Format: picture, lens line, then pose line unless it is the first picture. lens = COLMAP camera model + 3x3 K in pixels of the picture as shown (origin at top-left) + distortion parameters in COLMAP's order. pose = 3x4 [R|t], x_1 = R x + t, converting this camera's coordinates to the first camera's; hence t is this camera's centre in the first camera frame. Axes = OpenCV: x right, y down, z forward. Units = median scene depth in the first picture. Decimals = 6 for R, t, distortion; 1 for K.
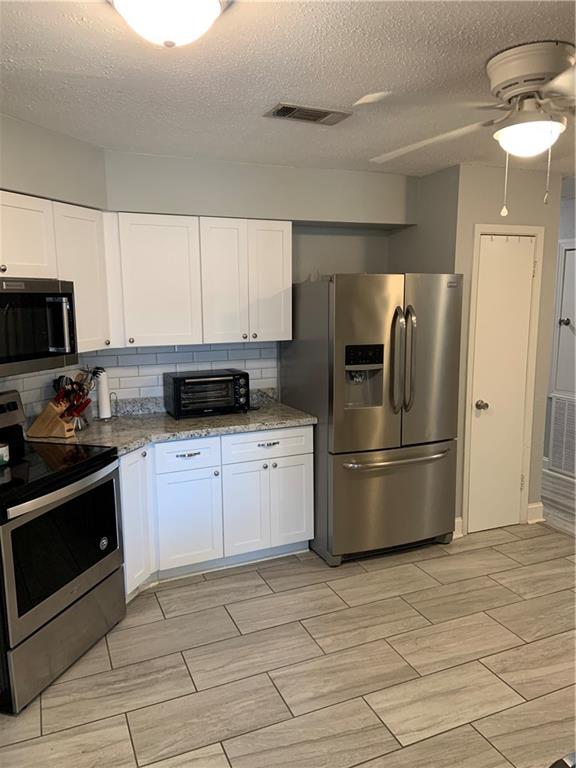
lens RADIAL K [[585.4, 0, 287.7], [0, 585.4, 379.0], [0, 0, 1]] dist [0.049558, -0.033033]
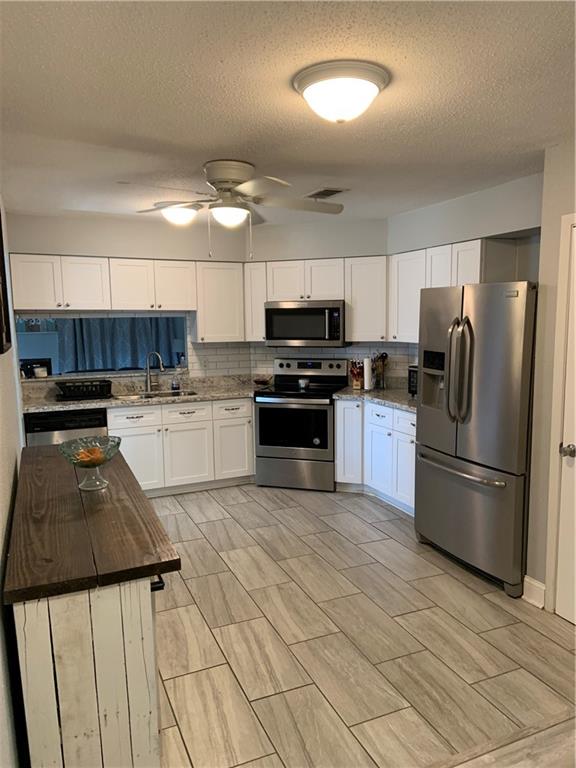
lens RADIAL K [[585.4, 0, 293.5], [0, 585.4, 389.0], [0, 0, 1]] dist [0.049558, -0.033033]
pose [[-0.004703, 0.136594, -0.990616, 1.211647], [-0.135628, 0.981386, 0.135965, -0.101283], [0.990749, 0.134995, 0.013911, 0.710920]]
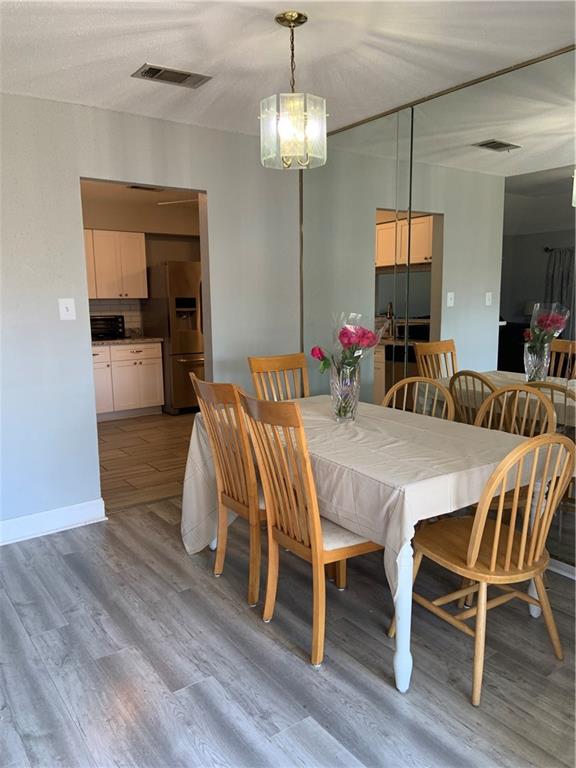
lens RADIAL K [[585.4, 0, 292.7], [0, 585.4, 387.8], [0, 0, 1]] dist [0.049558, -0.033033]
pose [[0.975774, -0.040319, 0.215035, 0.046303], [0.041433, 0.999141, -0.000675, 0.250391], [-0.214823, 0.009568, 0.976606, -0.946624]]
